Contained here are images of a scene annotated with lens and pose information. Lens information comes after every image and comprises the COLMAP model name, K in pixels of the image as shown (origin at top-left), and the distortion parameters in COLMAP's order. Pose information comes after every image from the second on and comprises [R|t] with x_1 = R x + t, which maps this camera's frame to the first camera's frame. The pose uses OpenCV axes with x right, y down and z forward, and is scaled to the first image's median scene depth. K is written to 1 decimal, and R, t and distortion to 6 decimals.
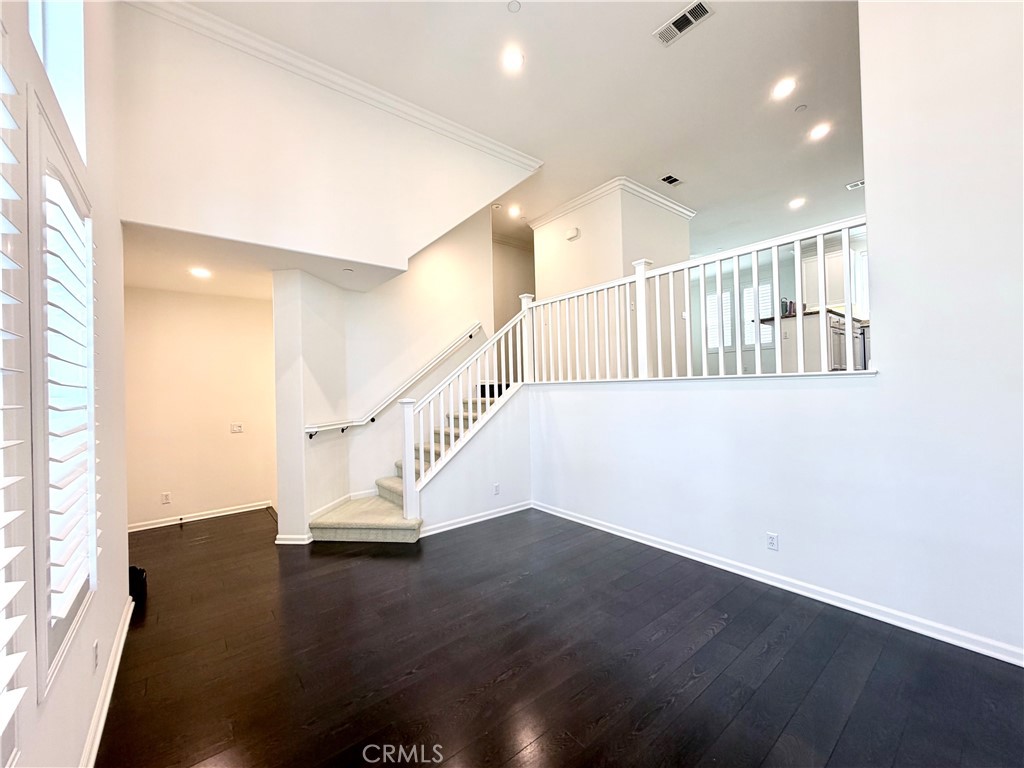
lens RADIAL K [[407.1, 0, 512.0], [0, 407.1, 384.0], [0, 0, 1]] dist [0.011125, 0.000332]
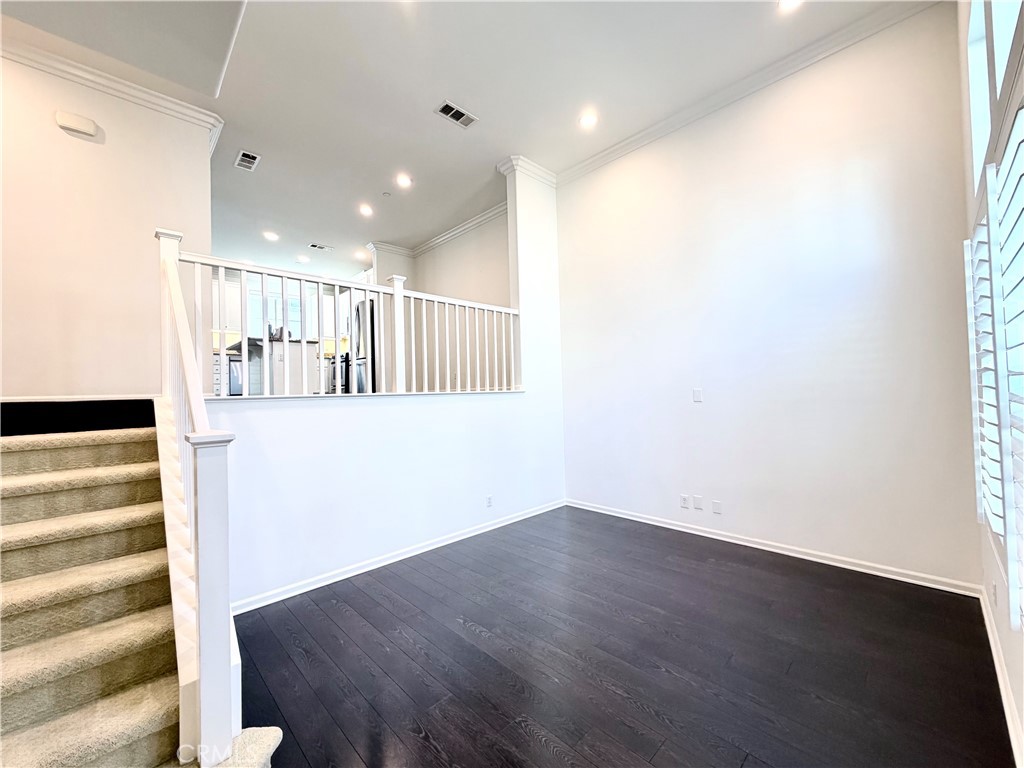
lens RADIAL K [[407.1, 0, 512.0], [0, 407.1, 384.0], [0, 0, 1]] dist [0.011125, 0.000332]
pose [[-0.090094, 0.051892, 0.994580, -0.723849], [0.021362, 0.998513, -0.050162, 0.021603], [-0.995704, 0.016727, -0.091068, 0.839605]]
